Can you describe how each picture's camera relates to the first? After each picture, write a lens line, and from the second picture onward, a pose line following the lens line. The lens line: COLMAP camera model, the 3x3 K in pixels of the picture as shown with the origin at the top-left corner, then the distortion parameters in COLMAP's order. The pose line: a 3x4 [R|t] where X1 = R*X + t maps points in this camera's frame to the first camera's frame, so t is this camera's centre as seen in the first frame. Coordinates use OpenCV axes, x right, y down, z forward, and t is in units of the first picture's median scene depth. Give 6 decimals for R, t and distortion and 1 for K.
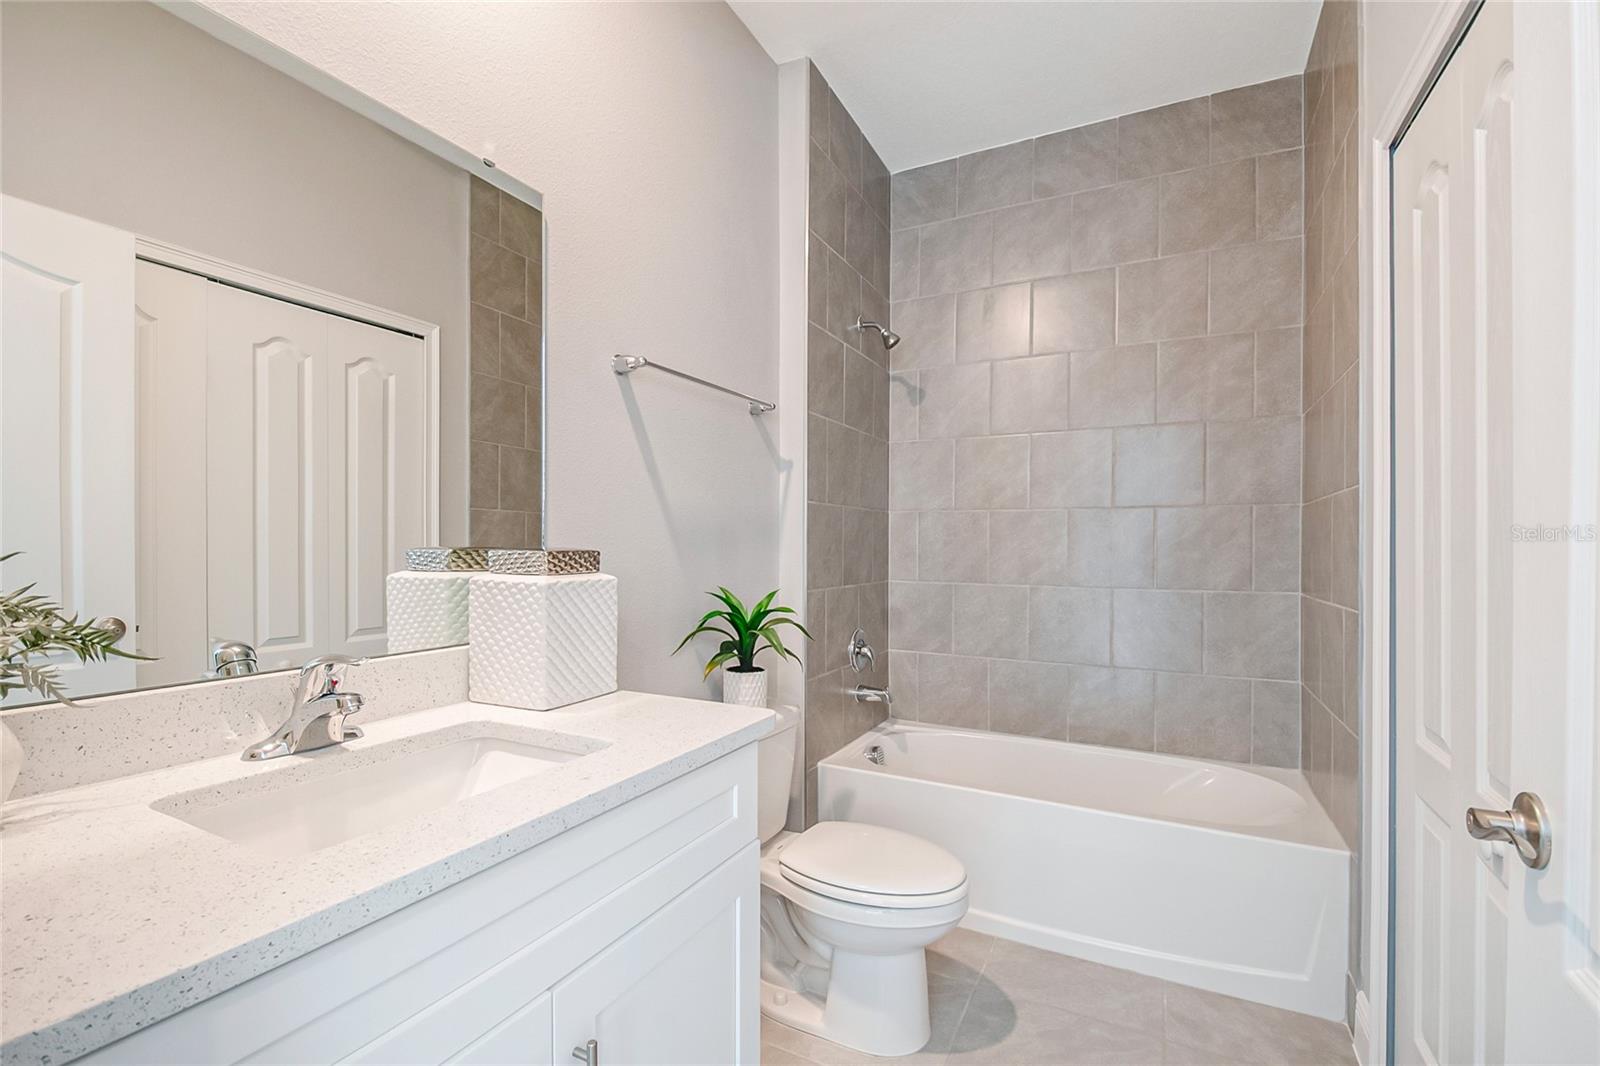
lens RADIAL K [[705.4, 0, 793.4], [0, 705.4, 553.6], [0, 0, 1]] dist [0.007663, -0.011678]
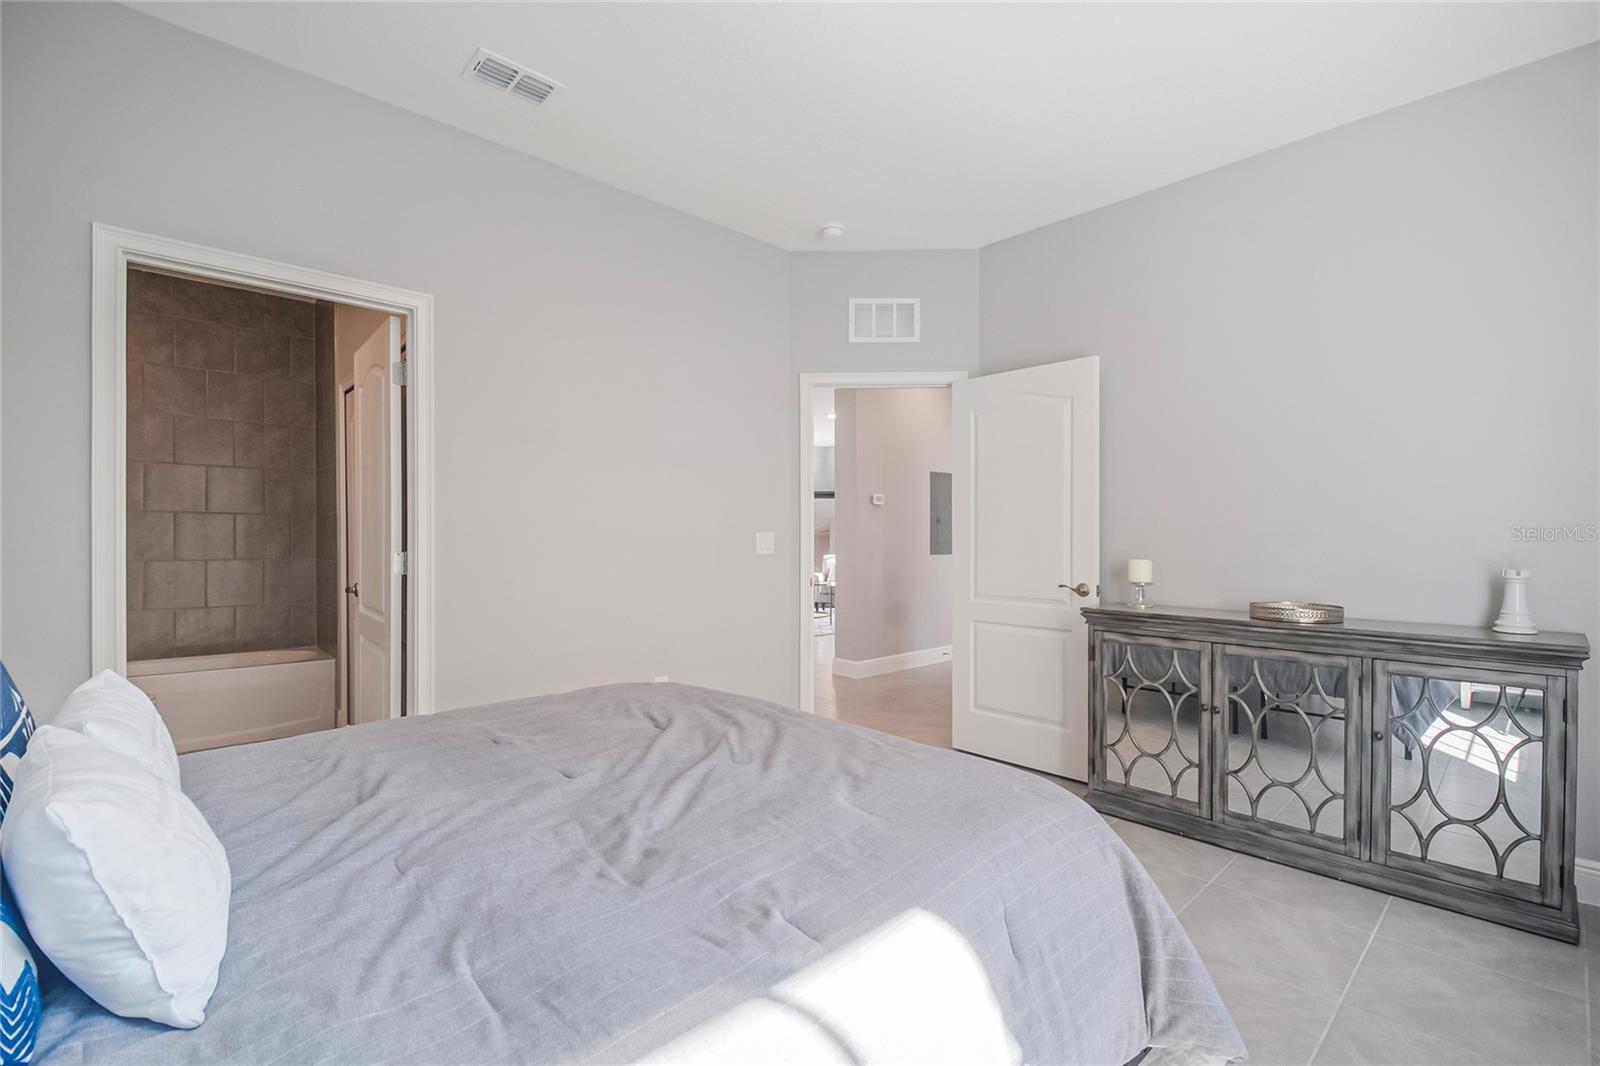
lens RADIAL K [[705.4, 0, 799.3], [0, 705.4, 540.2], [0, 0, 1]] dist [0.007663, -0.011678]
pose [[0.337169, -0.003225, 0.941439, -0.678715], [0.013208, 0.999912, -0.001305, 0.021309], [-0.941352, 0.012875, 0.337182, -0.933305]]
